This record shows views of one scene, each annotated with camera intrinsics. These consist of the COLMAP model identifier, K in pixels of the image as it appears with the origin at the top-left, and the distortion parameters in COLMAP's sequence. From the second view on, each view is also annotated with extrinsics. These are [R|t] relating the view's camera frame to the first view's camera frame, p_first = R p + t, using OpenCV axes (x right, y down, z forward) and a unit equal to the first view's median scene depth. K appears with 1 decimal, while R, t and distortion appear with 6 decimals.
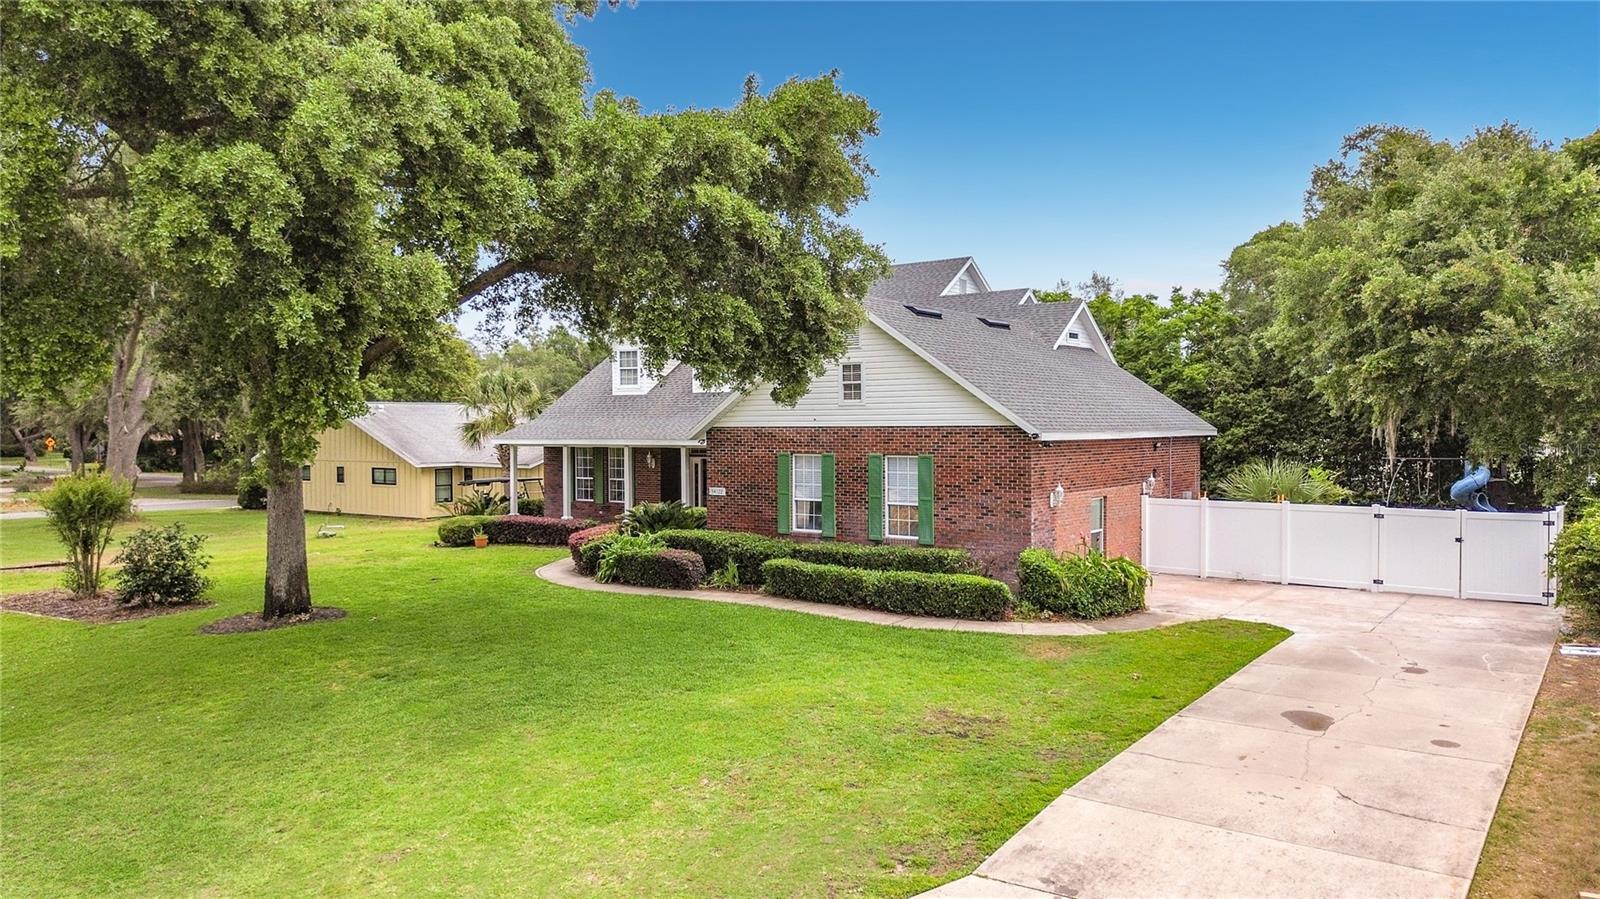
lens RADIAL K [[1161.8, 0, 809.8], [0, 1161.8, 440.4], [0, 0, 1]] dist [0.040442, -0.056279]
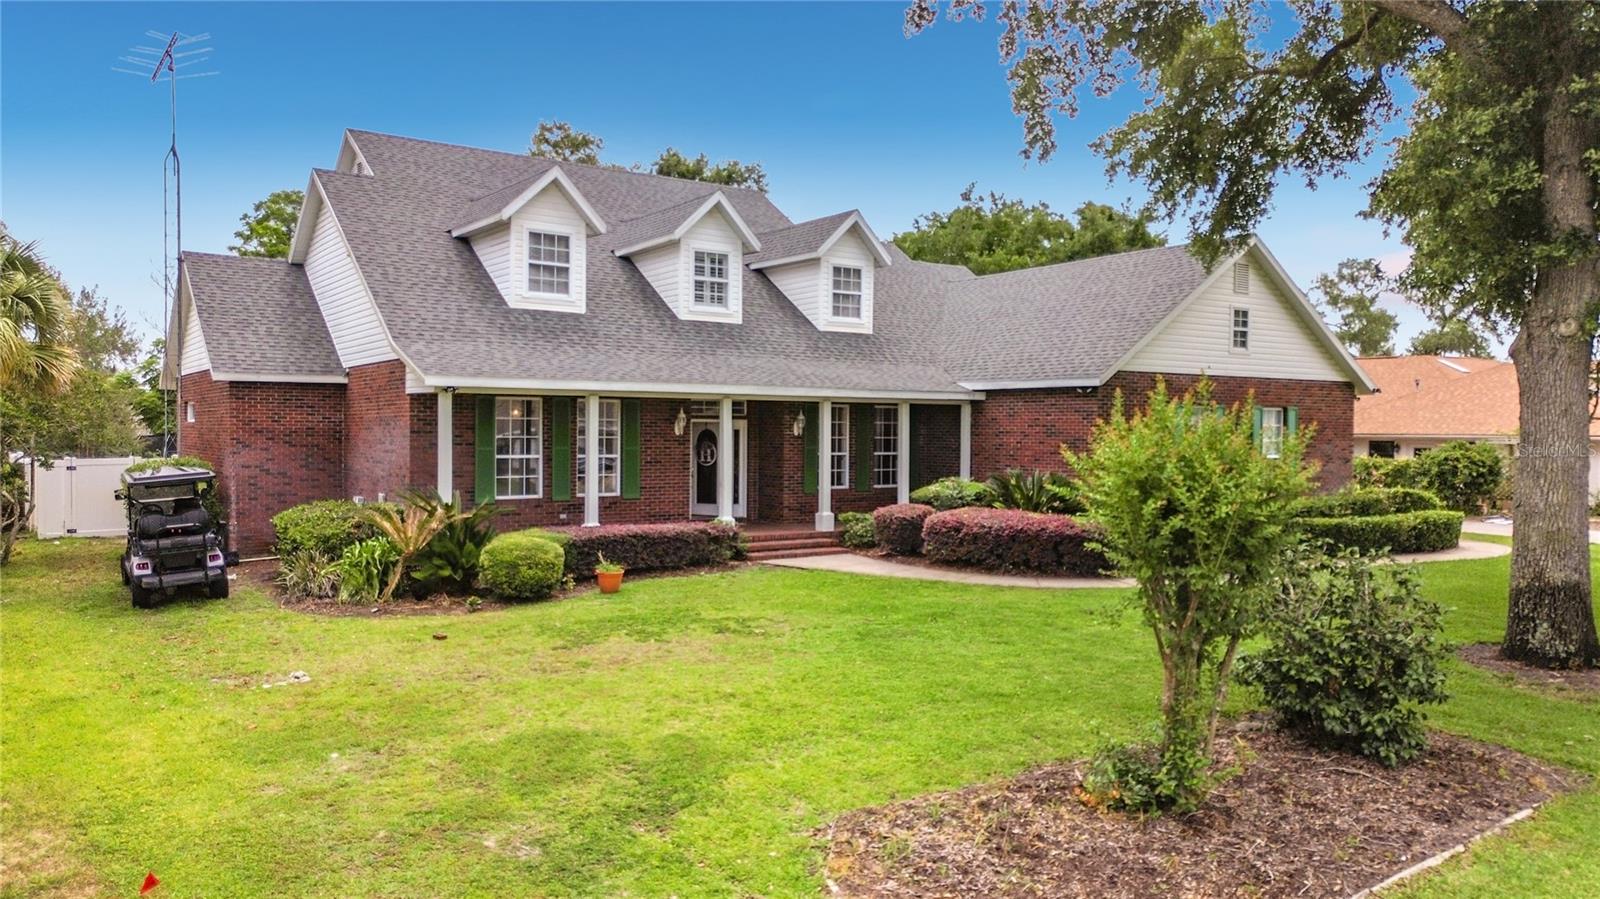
lens RADIAL K [[1161.8, 0, 803.2], [0, 1161.8, 448.6], [0, 0, 1]] dist [0.040442, -0.056279]
pose [[0.320145, -0.004100, 0.947360, -0.984430], [0.010083, 0.999949, 0.000920, 0.043335], [-0.947315, 0.009258, 0.320170, 1.034312]]
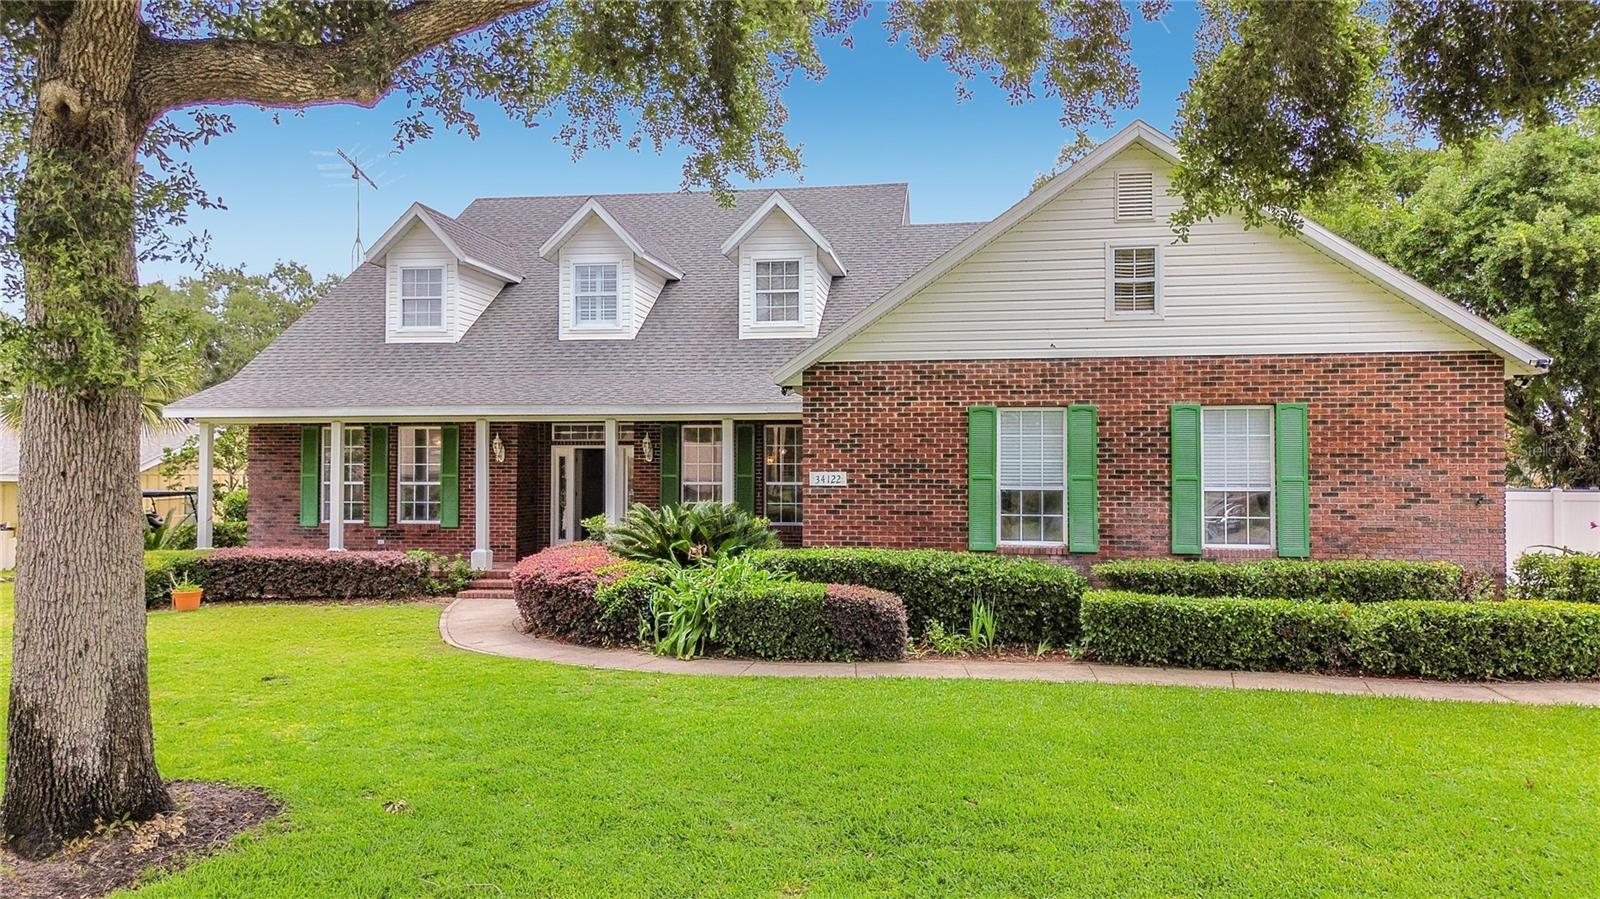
lens RADIAL K [[1161.8, 0, 793.0], [0, 1161.8, 444.4], [0, 0, 1]] dist [0.040442, -0.056279]
pose [[0.892341, 0.017450, 0.451025, -0.374106], [0.001159, 0.999161, -0.040949, 0.054690], [-0.451361, 0.037063, 0.891572, 0.564737]]
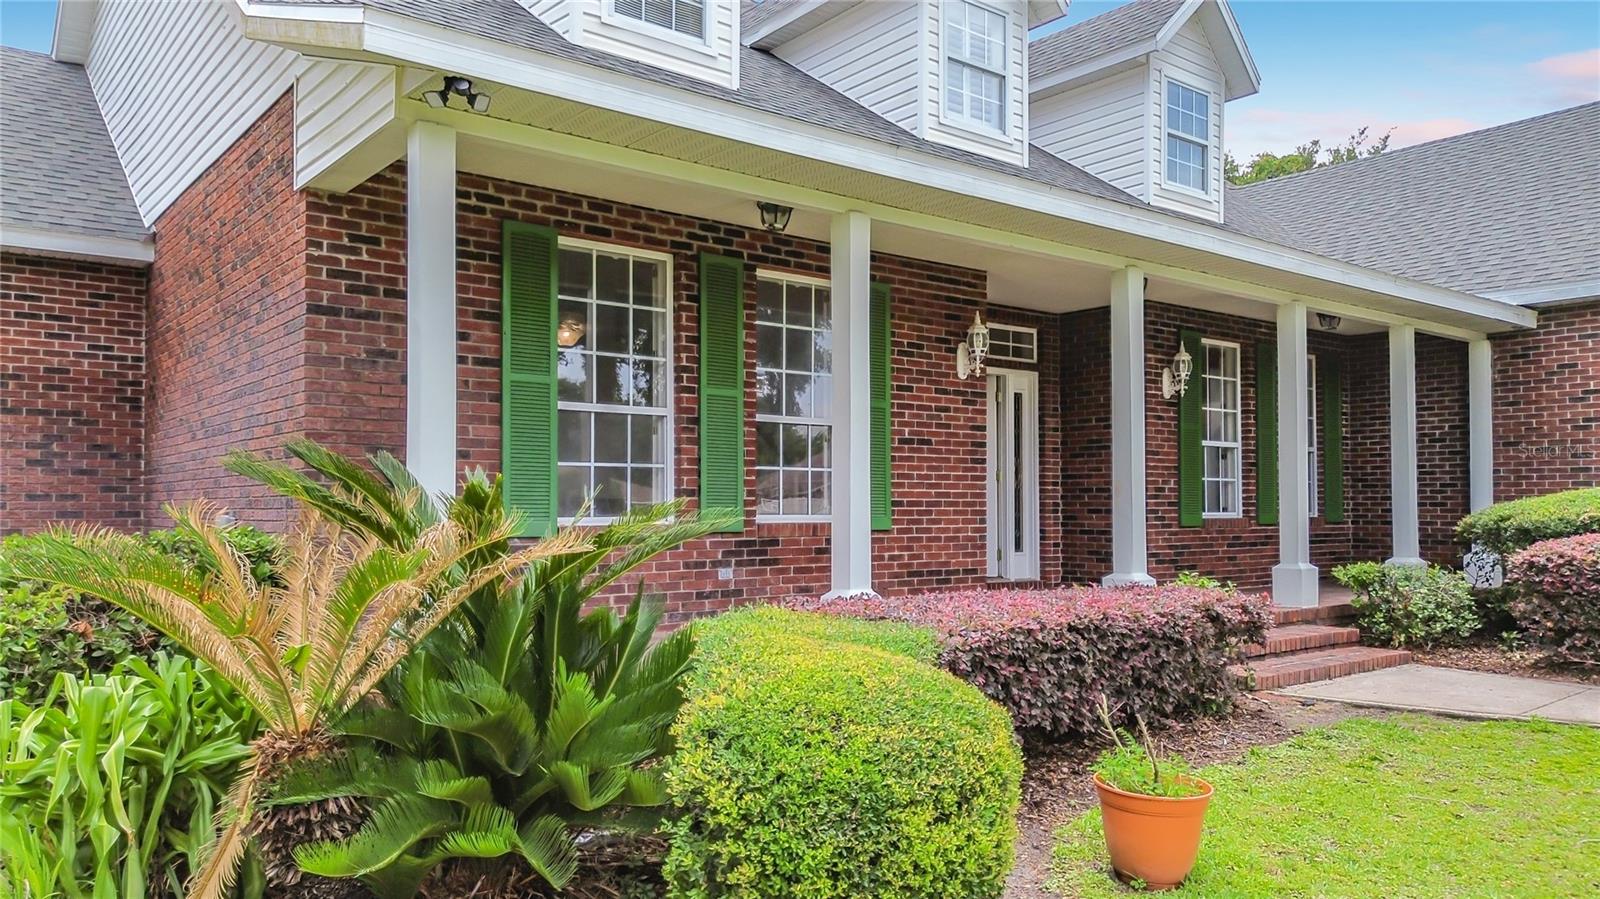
lens RADIAL K [[1161.8, 0, 793.2], [0, 1161.8, 464.4], [0, 0, 1]] dist [0.040442, -0.056279]
pose [[0.255239, 0.045112, 0.965825, -0.550342], [0.018855, 0.998489, -0.051621, 0.077543], [-0.966694, 0.031386, 0.254002, 1.364177]]
